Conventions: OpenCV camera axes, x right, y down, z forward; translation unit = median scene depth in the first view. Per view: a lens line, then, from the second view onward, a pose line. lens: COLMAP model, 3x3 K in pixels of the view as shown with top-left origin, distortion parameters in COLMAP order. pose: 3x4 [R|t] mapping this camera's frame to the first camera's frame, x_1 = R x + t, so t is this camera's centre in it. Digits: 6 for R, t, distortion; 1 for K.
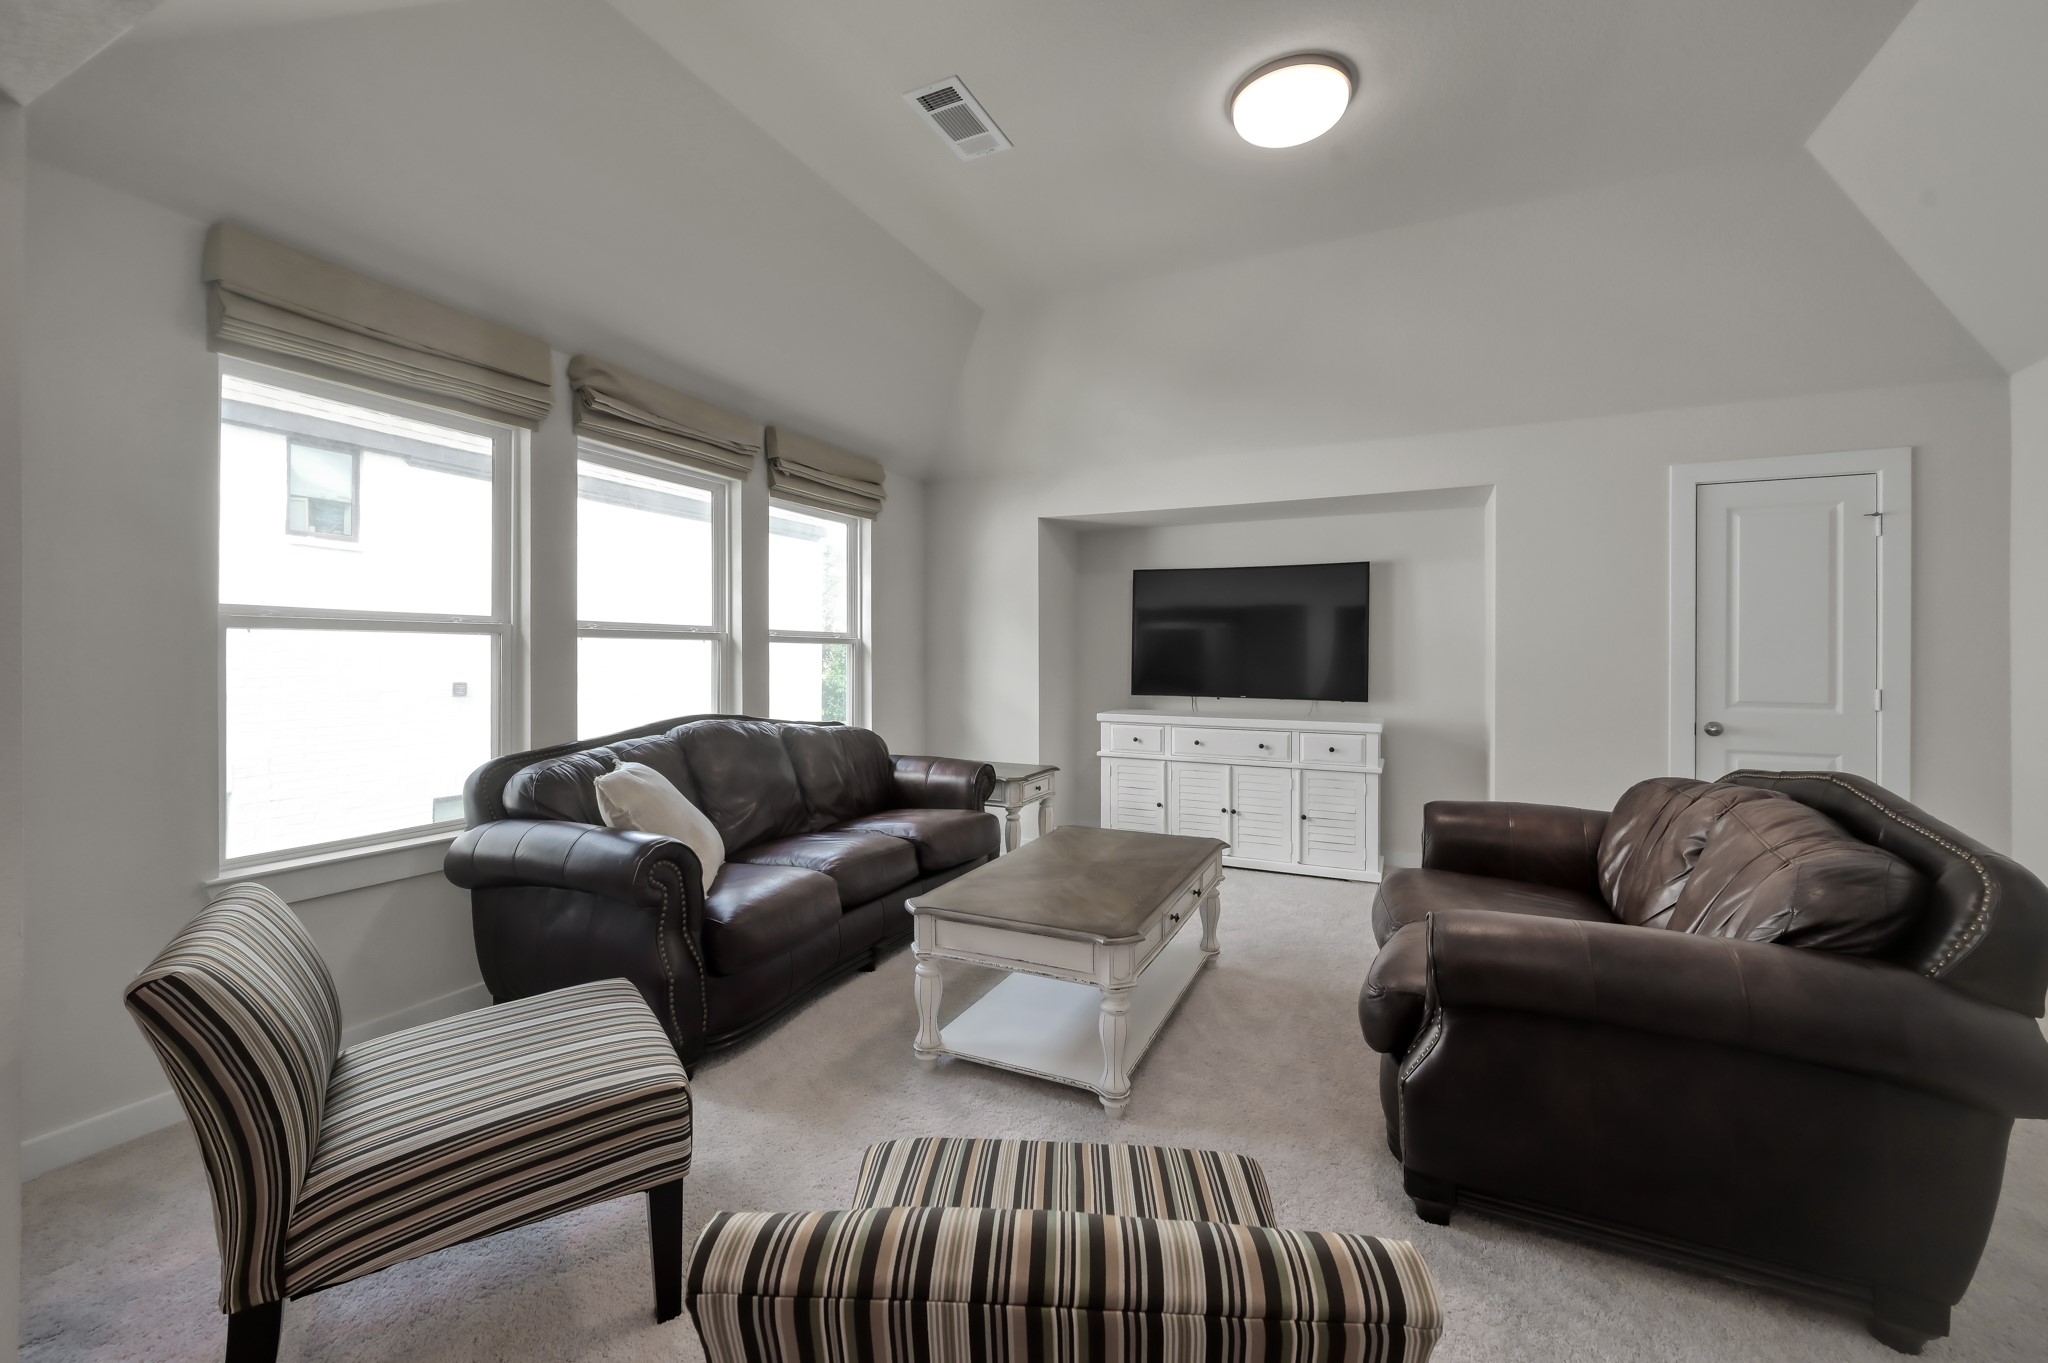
lens RADIAL K [[808.5, 0, 1023.6], [0, 808.5, 668.1], [0, 0, 1]] dist [0.000351, 0.000024]
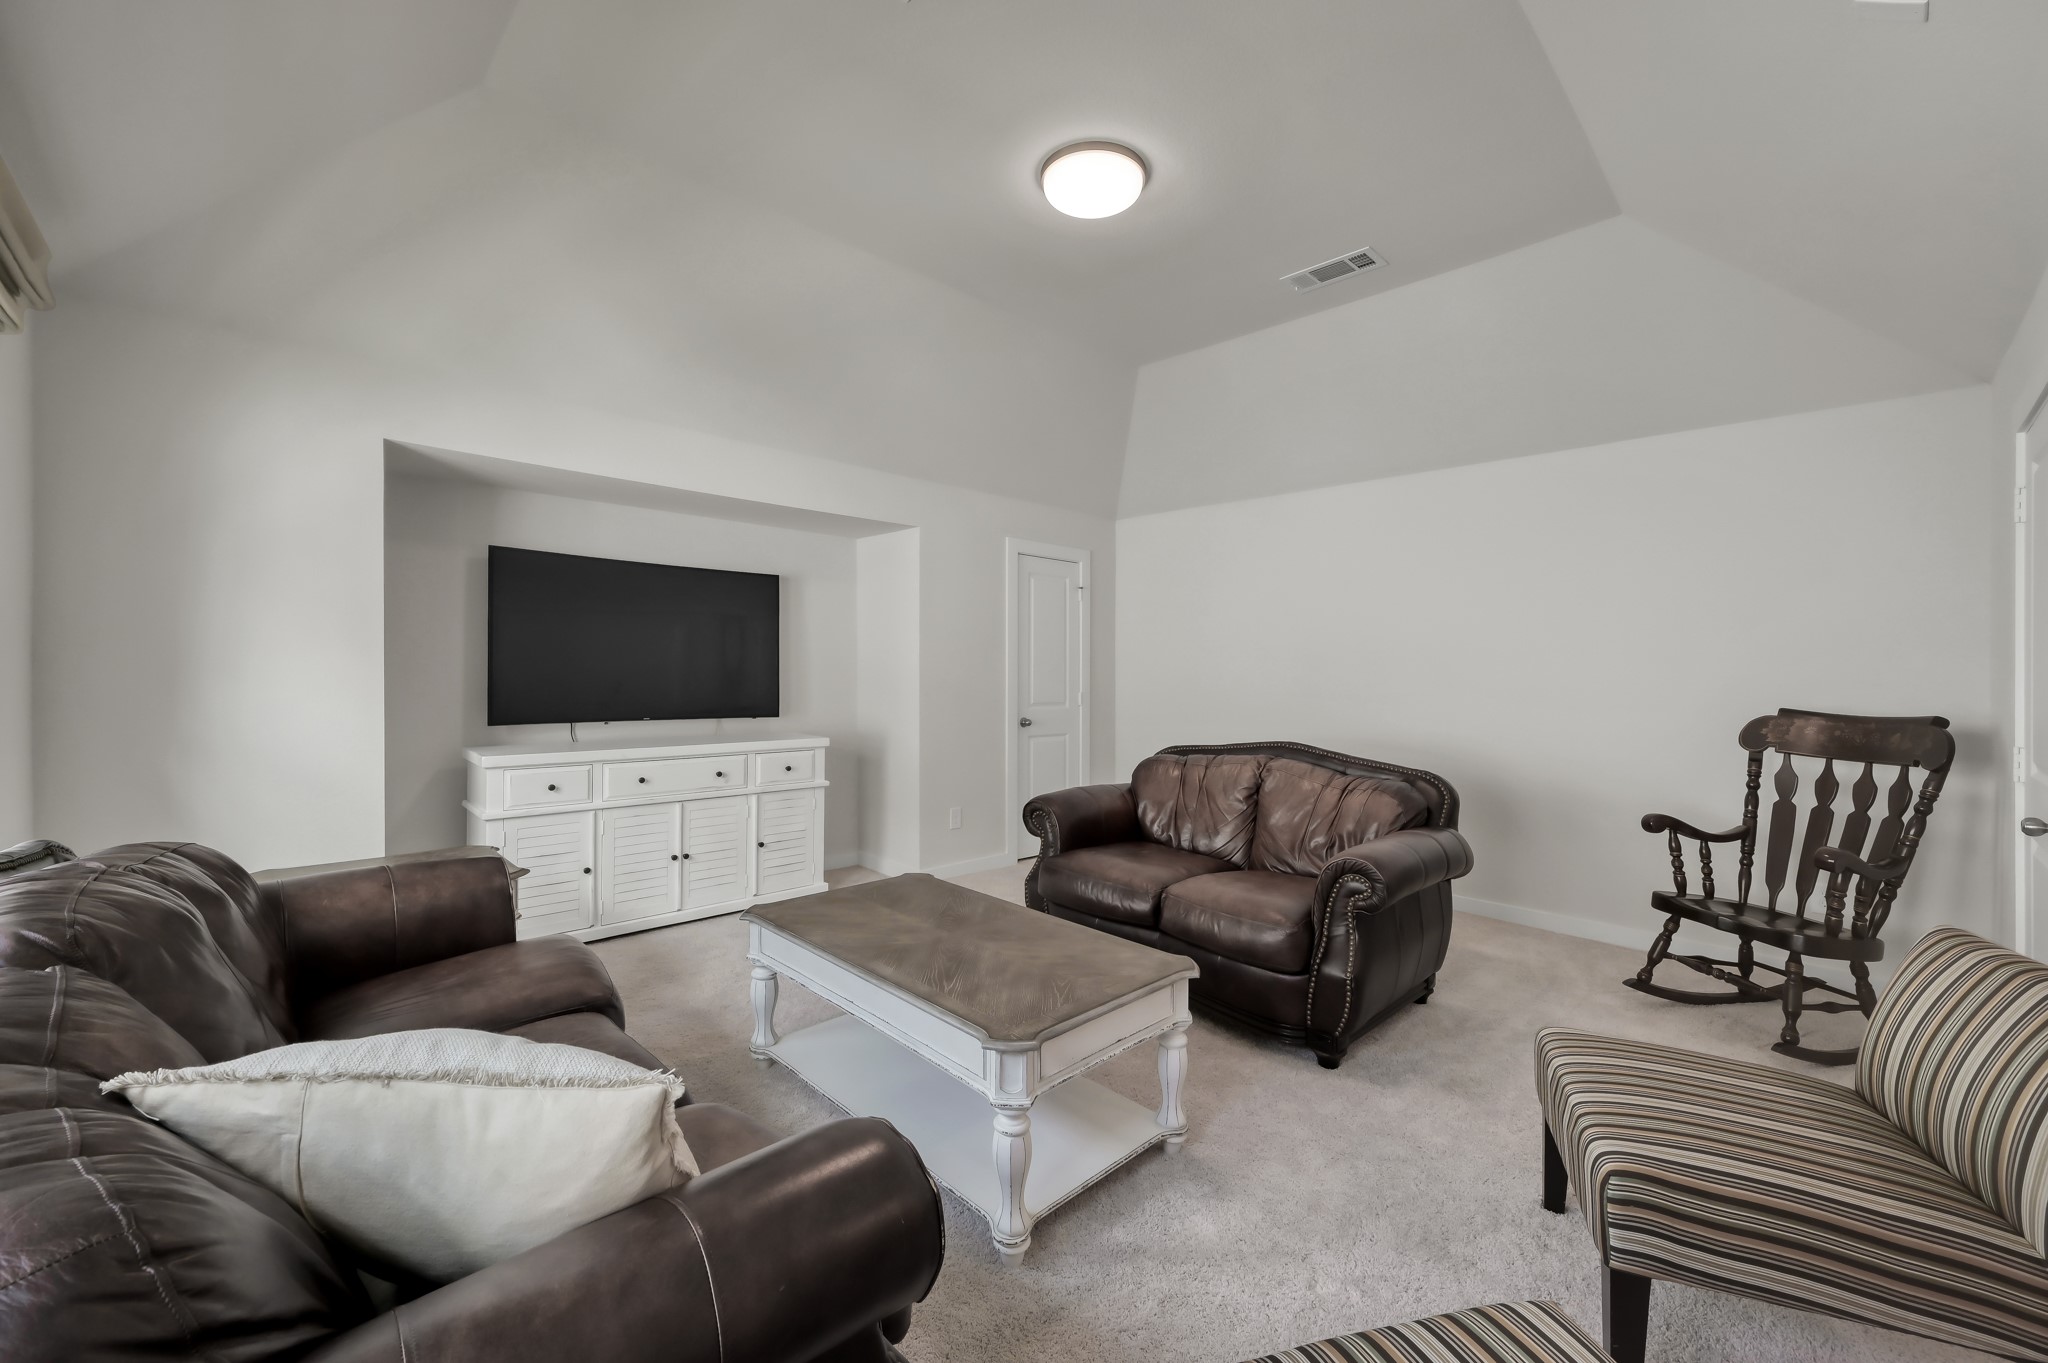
lens RADIAL K [[815.5, 0, 1024.0], [0, 815.5, 681.5], [0, 0, 1]] dist [0.000177, 0.000022]
pose [[0.356654, -0.017733, 0.934068, -0.402462], [0.001898, 0.999832, 0.018257, -0.019388], [-0.934235, -0.004739, 0.356627, 0.366252]]
